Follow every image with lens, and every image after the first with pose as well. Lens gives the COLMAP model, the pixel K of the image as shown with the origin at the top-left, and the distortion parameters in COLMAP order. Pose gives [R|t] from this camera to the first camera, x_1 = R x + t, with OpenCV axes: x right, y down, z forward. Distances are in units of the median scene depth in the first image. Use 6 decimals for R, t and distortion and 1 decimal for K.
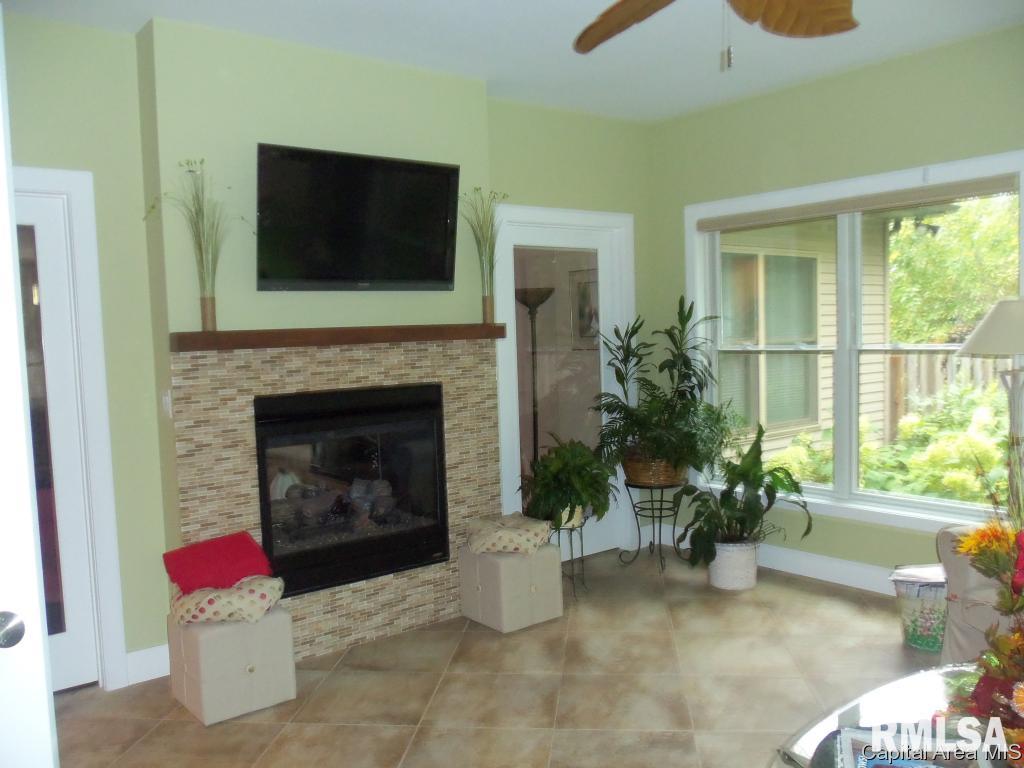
lens RADIAL K [[868.1, 0, 513.4], [0, 868.1, 387.4], [0, 0, 1]] dist [-0.025550, 0.010802]
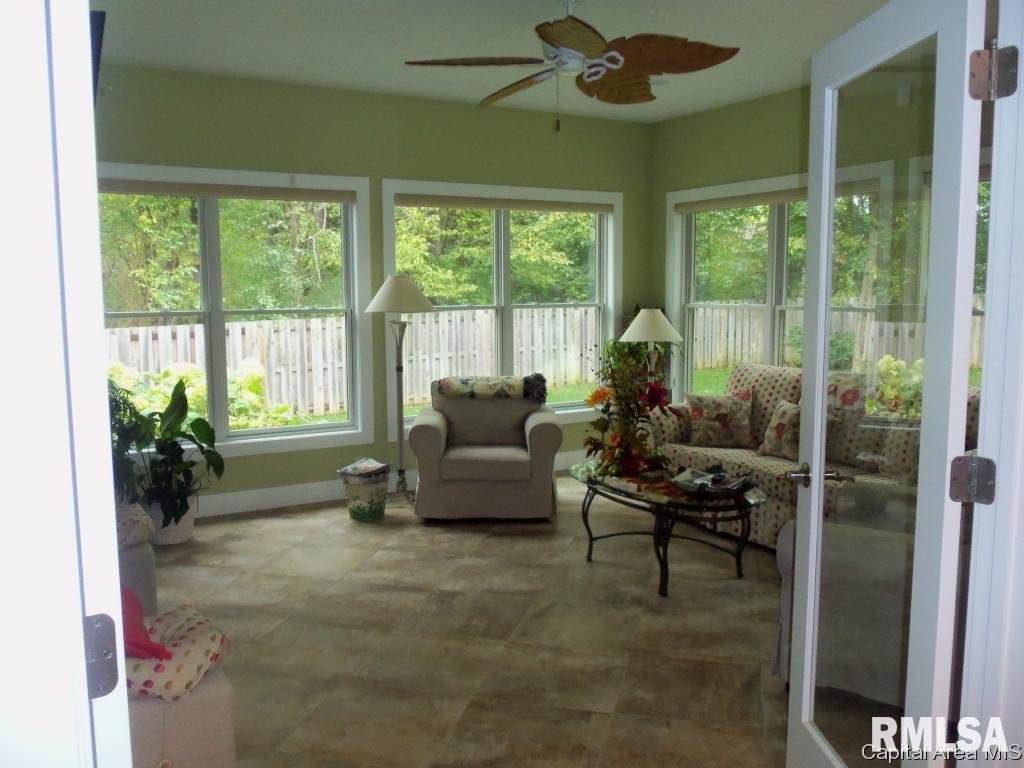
lens RADIAL K [[868.1, 0, 516.2], [0, 868.1, 391.4], [0, 0, 1]] dist [-0.025550, 0.010802]
pose [[0.160772, -0.087744, 0.983084, -0.864184], [0.080749, 0.993871, 0.075501, 0.017646], [-0.983683, 0.067245, 0.166872, 0.553016]]
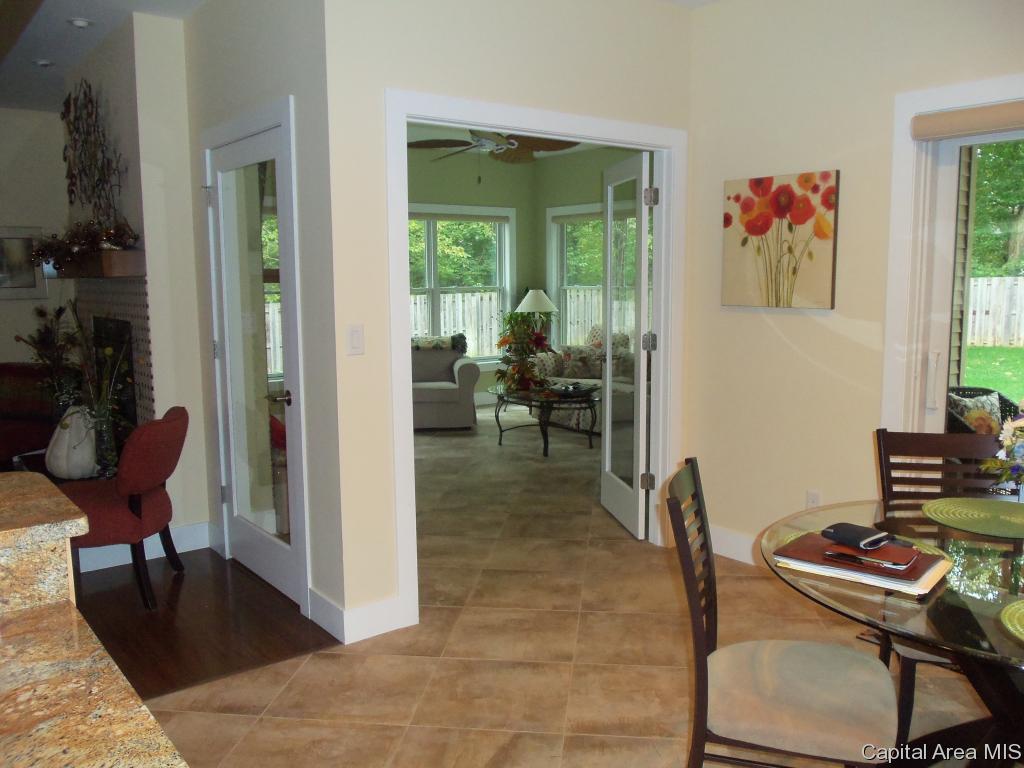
lens RADIAL K [[868.1, 0, 520.2], [0, 868.1, 380.7], [0, 0, 1]] dist [-0.025550, 0.010802]
pose [[0.029660, -0.088301, 0.995652, -1.250362], [0.086918, 0.992545, 0.085437, 0.033340], [-0.995774, 0.084006, 0.037114, 0.547360]]
